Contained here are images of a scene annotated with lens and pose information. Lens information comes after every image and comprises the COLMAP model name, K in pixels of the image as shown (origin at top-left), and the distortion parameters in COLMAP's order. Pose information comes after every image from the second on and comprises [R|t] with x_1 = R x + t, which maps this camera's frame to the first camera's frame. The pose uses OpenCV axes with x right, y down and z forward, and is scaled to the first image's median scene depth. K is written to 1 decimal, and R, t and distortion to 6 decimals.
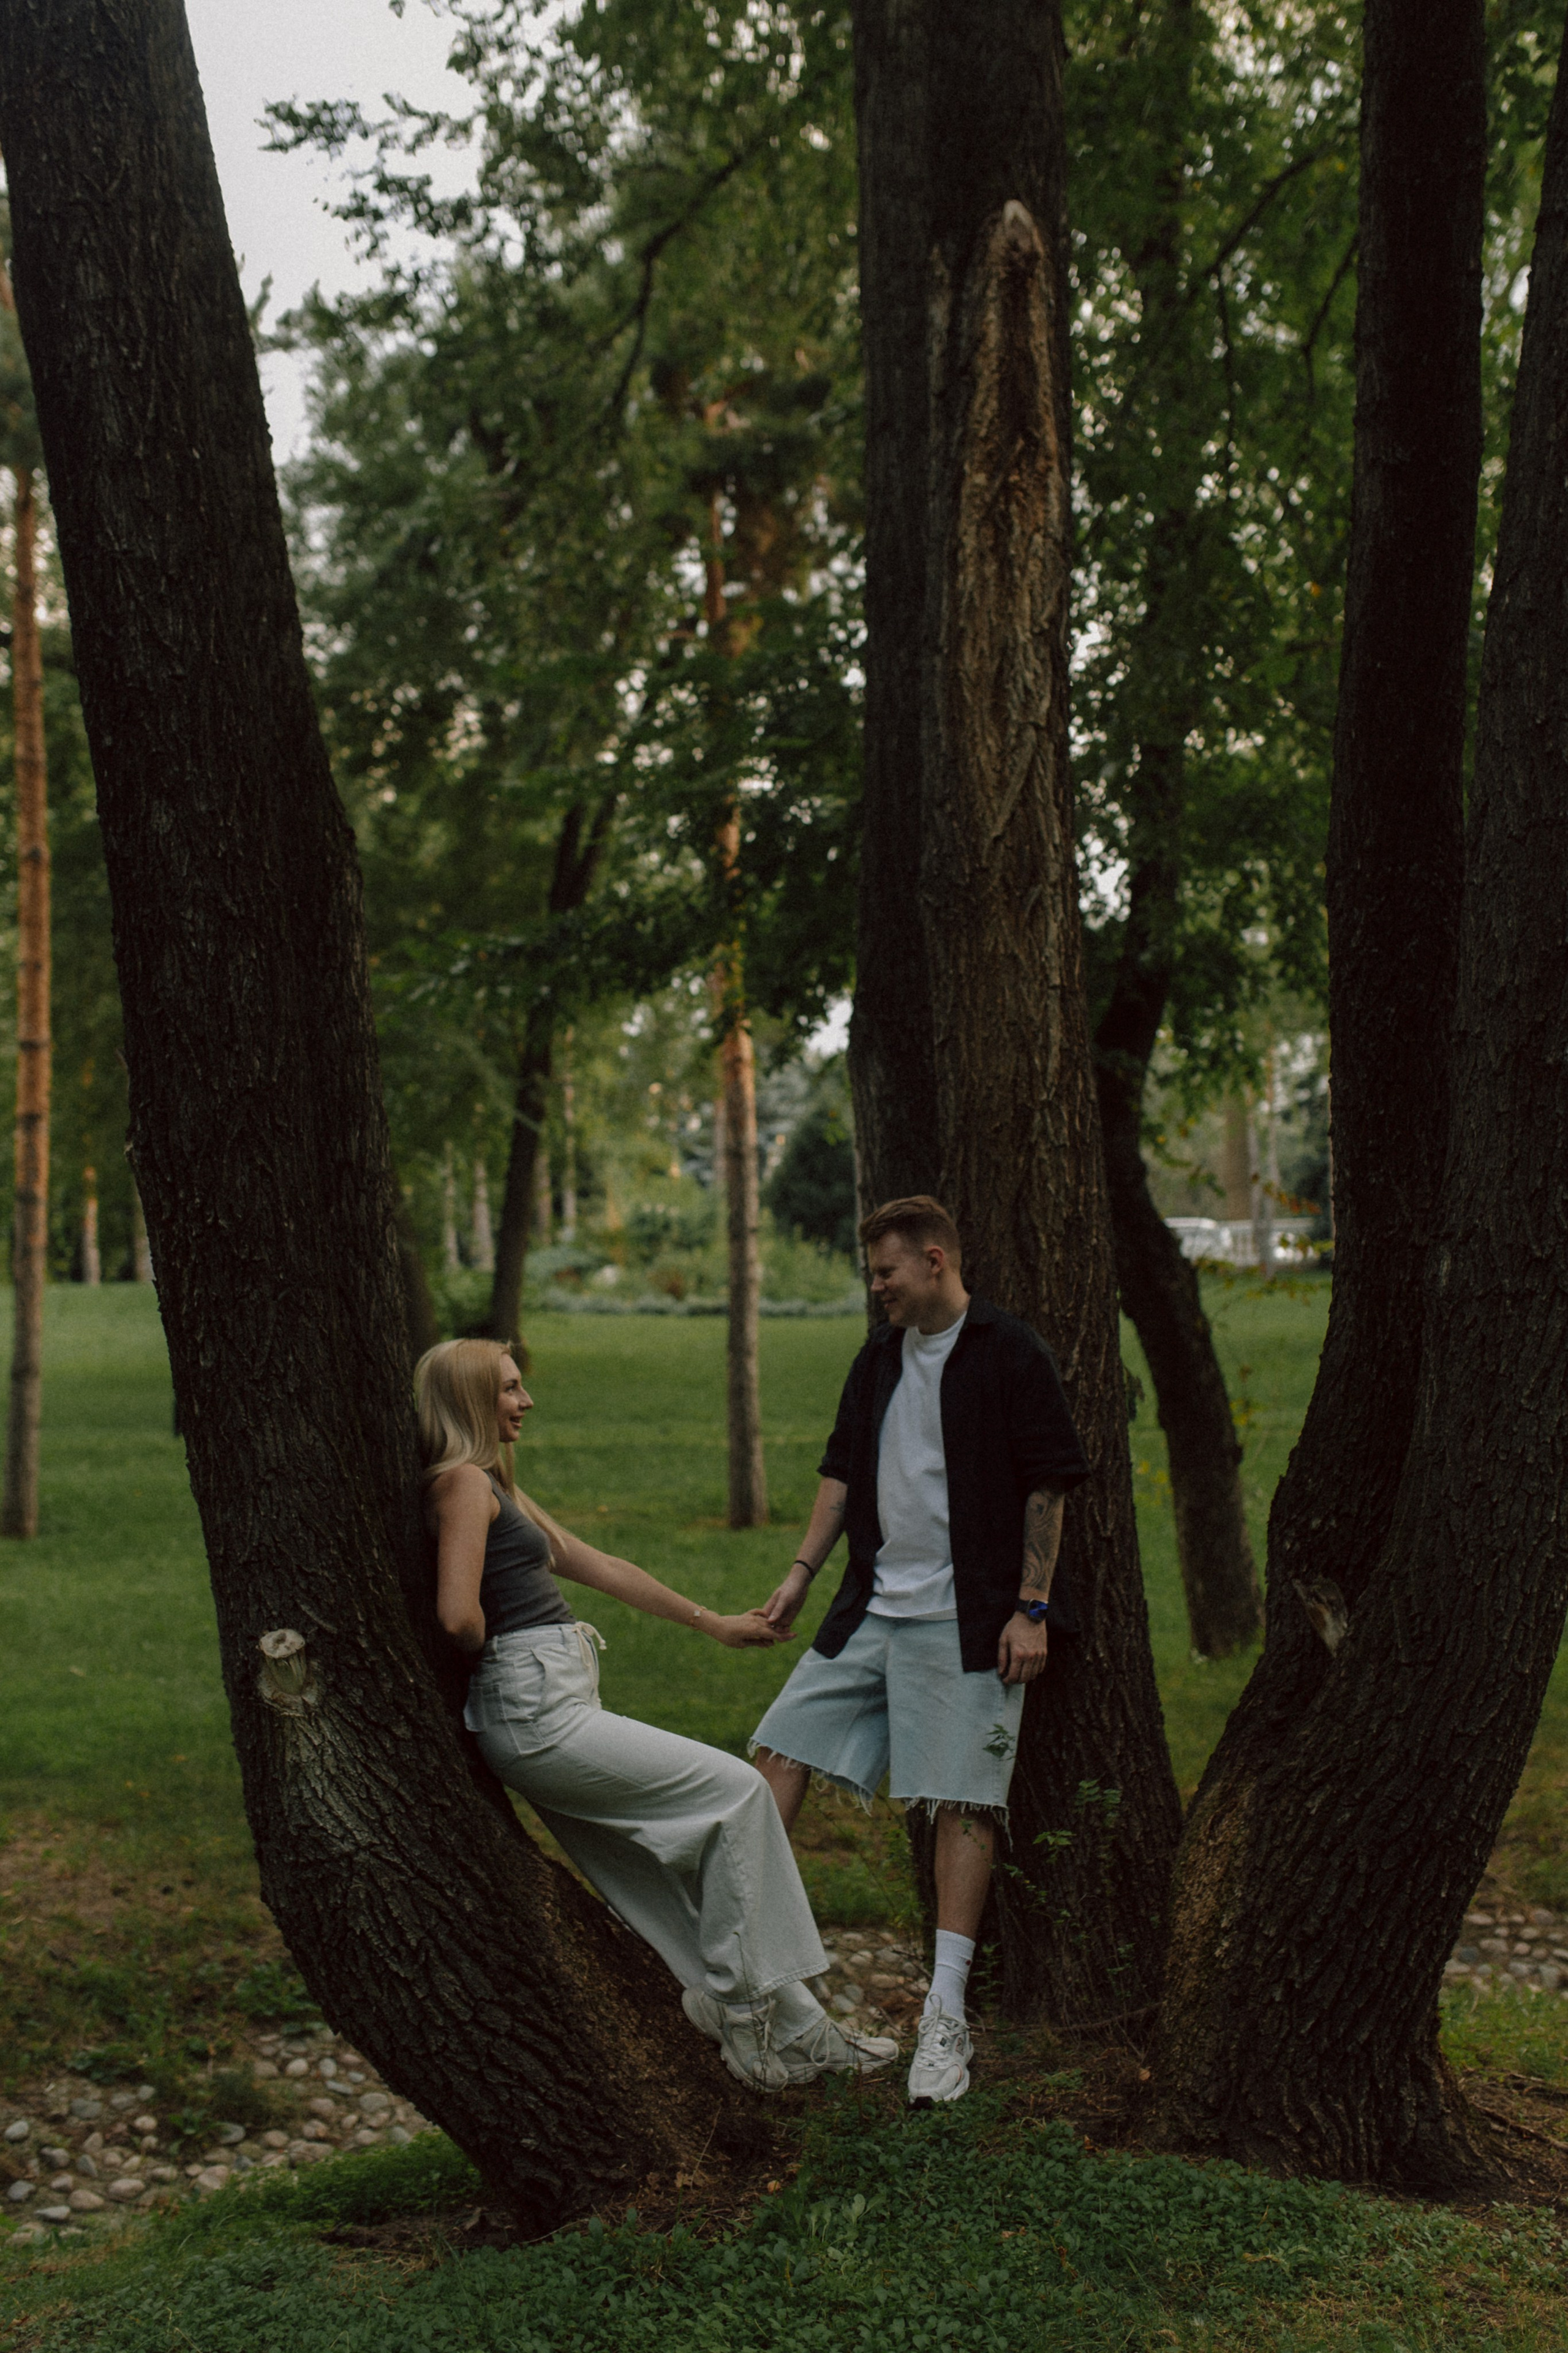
lens RADIAL K [[2346.0, 0, 793.2], [0, 2346.0, 1155.9], [0, 0, 1]] dist [-0.003708, 0.005438]
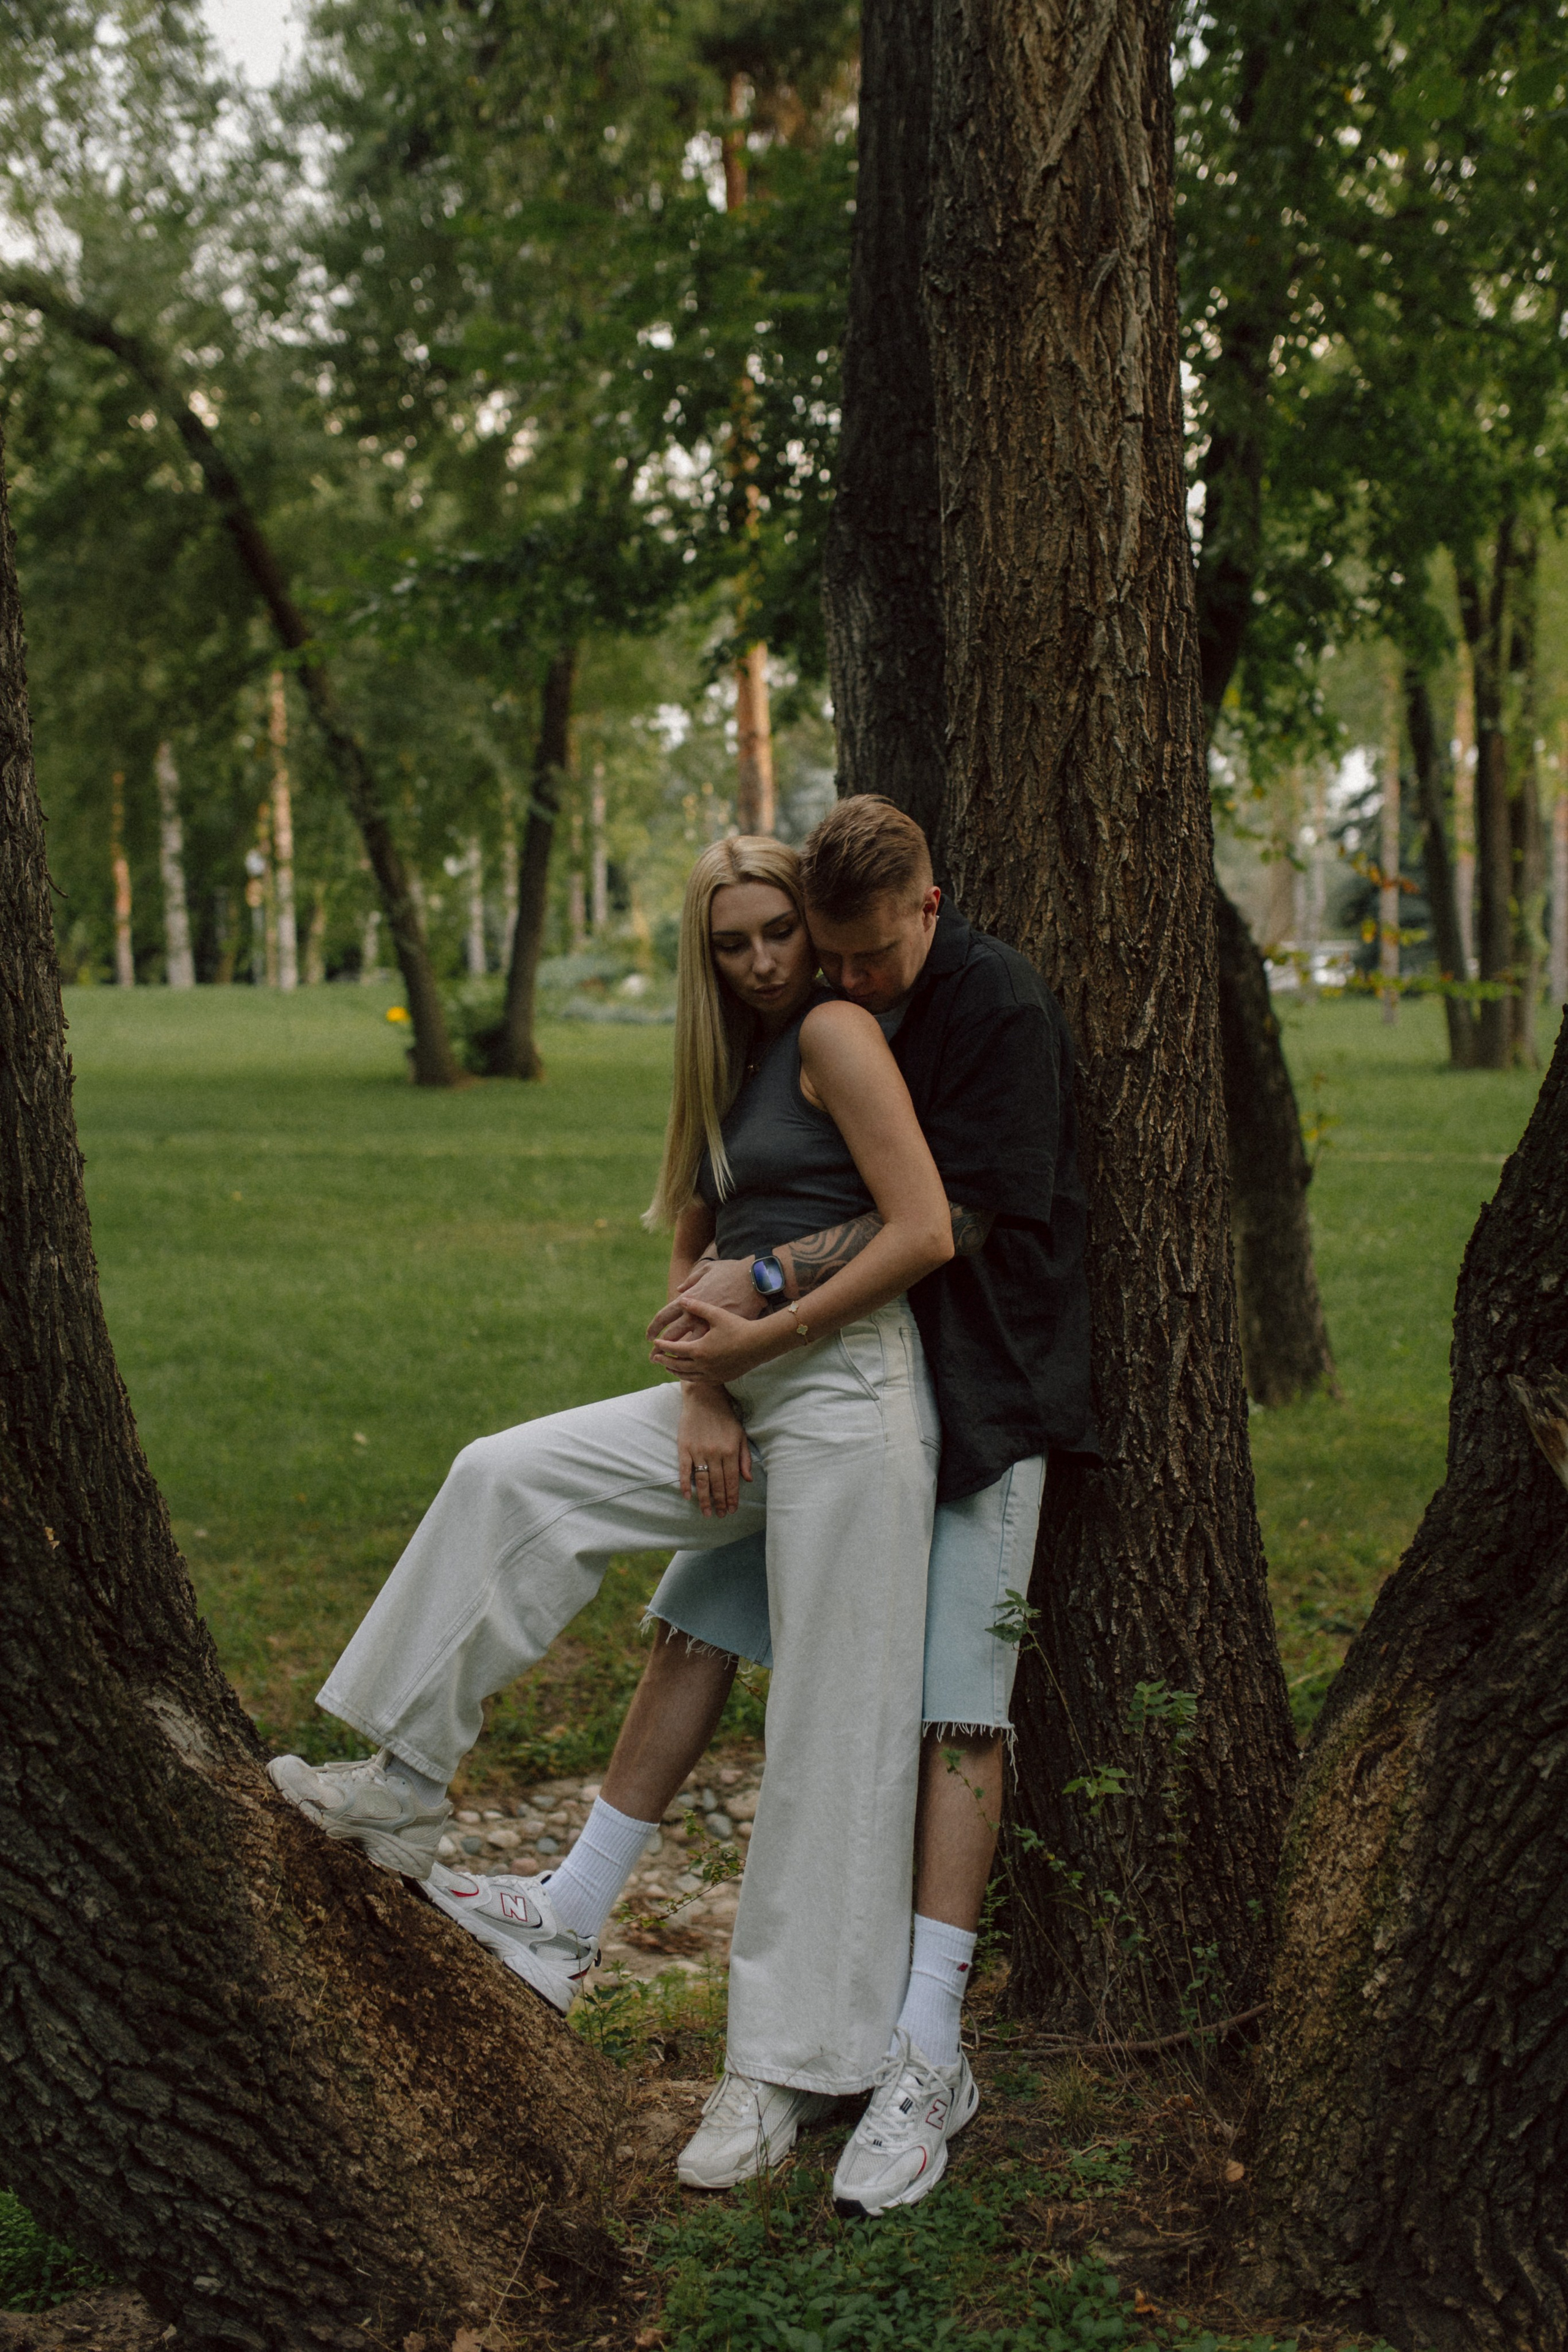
lens RADIAL K [[2345.2, 0, 793.2], [0, 2345.2, 1155.4], [0, 0, 1]] dist [-0.003708, 0.005438]
pose [[0.999759, 0.016567, -0.014407, 0.033372], [-0.014723, 0.992686, 0.119825, 0.049217], [0.016287, -0.119584, 0.992691, 0.360505]]
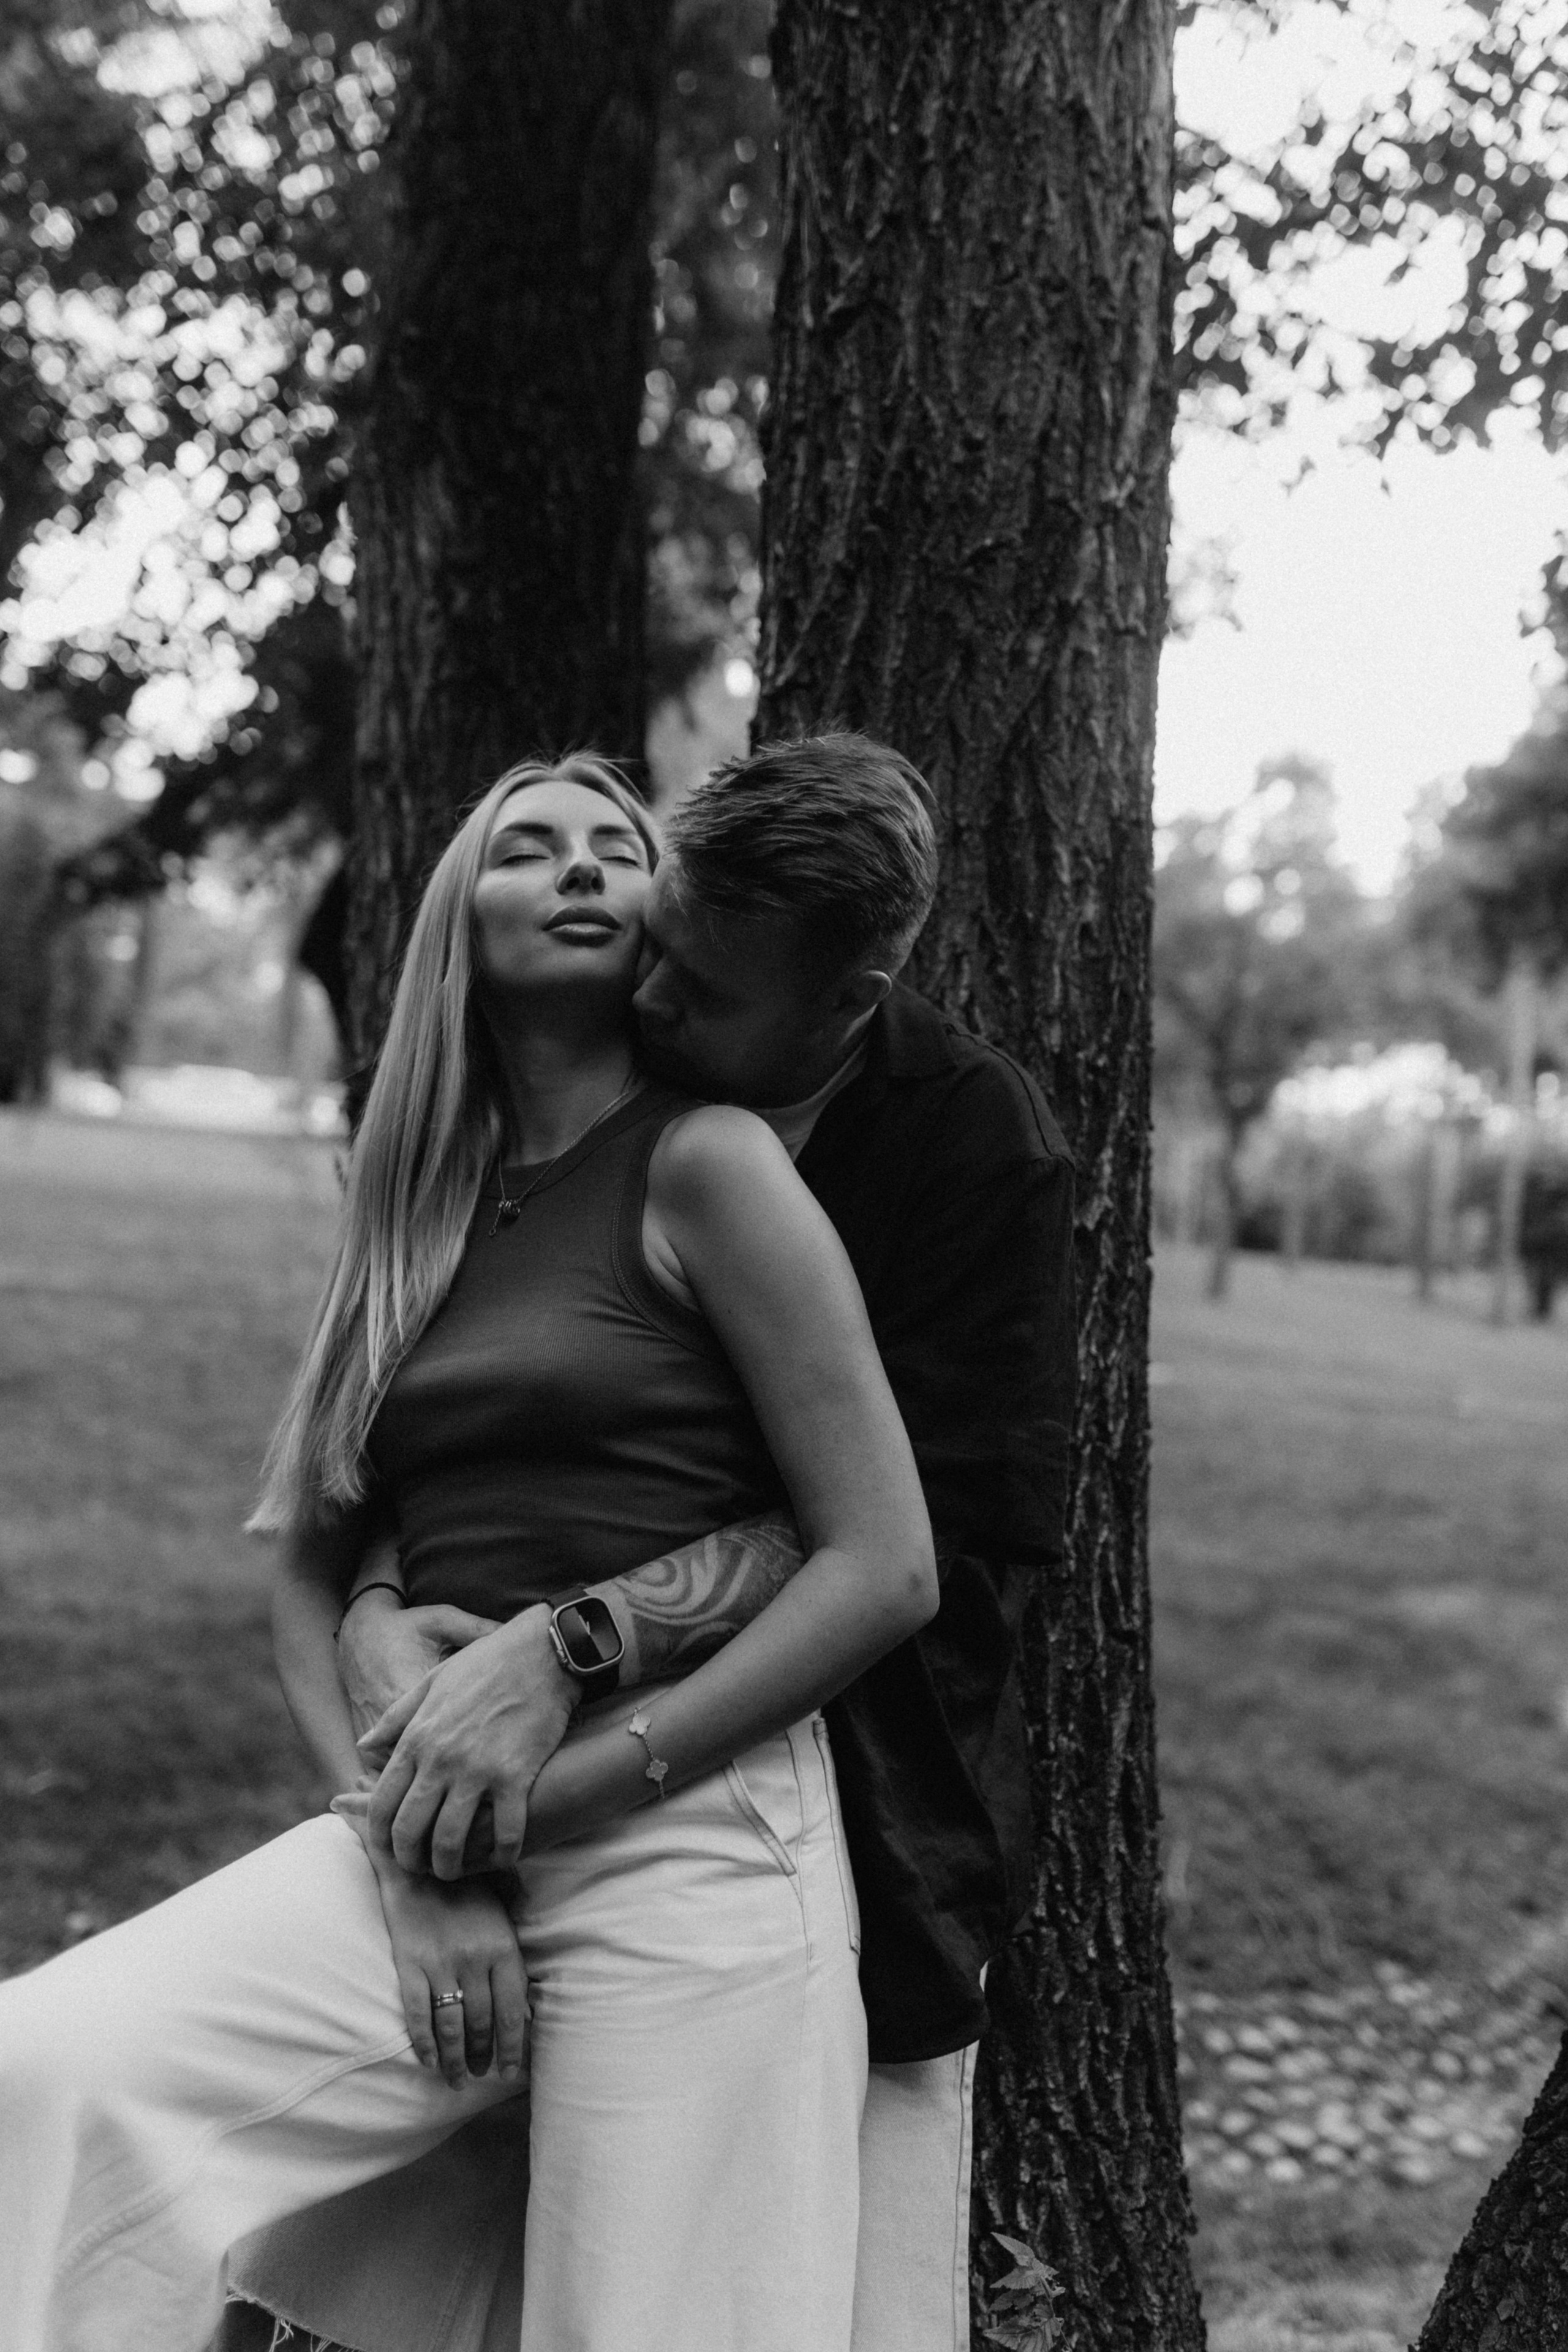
lens RADIAL K [[2245.7, 0, 784.0], [0, 2245.7, 1176.0], [0, 0, 1]] dist [-0.003533, 0.007509]
pose [[0.901979, 0.106054, 0.418552, -0.083783], [-0.133015, 0.990472, 0.035680, 0.079785], [-0.410780, -0.087857, 0.907492, 0.677930]]
